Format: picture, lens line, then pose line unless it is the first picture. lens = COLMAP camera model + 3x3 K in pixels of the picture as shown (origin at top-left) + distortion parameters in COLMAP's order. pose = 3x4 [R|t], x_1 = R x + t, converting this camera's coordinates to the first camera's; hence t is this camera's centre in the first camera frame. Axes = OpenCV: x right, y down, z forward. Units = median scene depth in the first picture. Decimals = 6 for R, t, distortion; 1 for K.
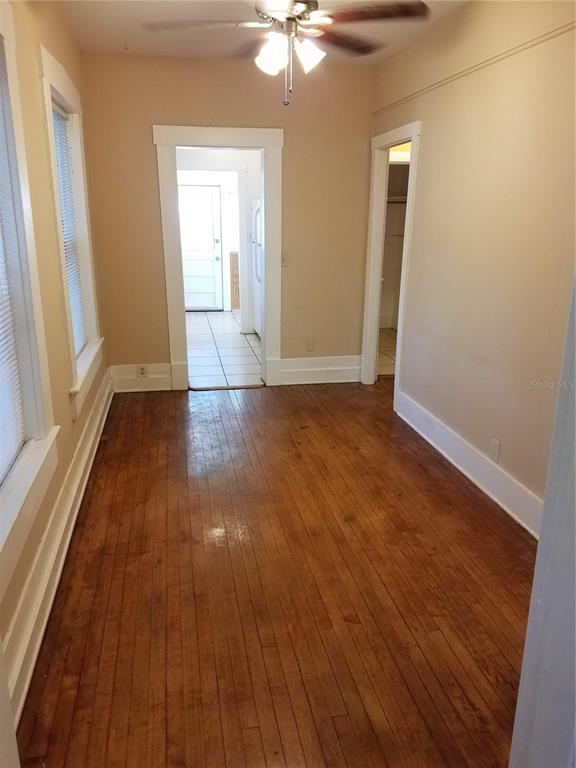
lens RADIAL K [[577.3, 0, 288.0], [0, 577.3, 384.0], [0, 0, 1]] dist [-0.001884, -0.001065]
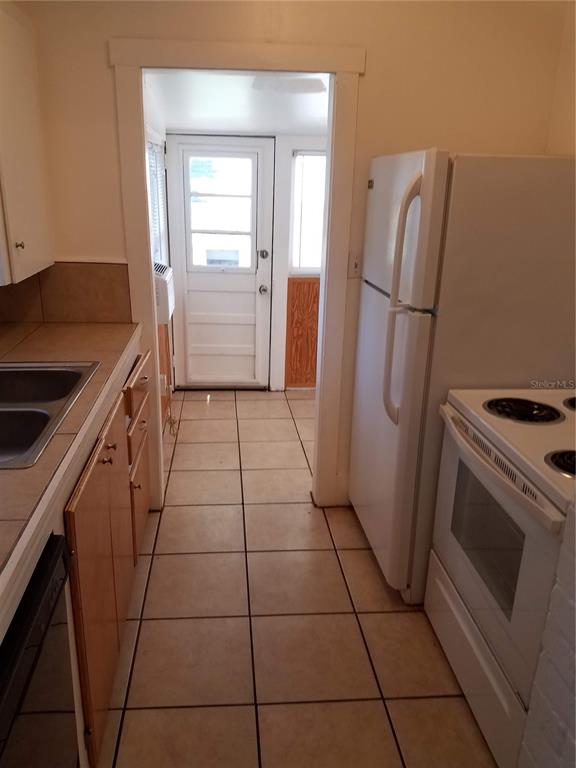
lens RADIAL K [[577.3, 0, 288.0], [0, 577.3, 384.0], [0, 0, 1]] dist [-0.001884, -0.001065]
pose [[0.996757, 0.047364, -0.065056, -0.064729], [-0.045884, 0.998657, 0.024057, -0.149402], [0.066108, -0.020994, 0.997592, 0.507737]]
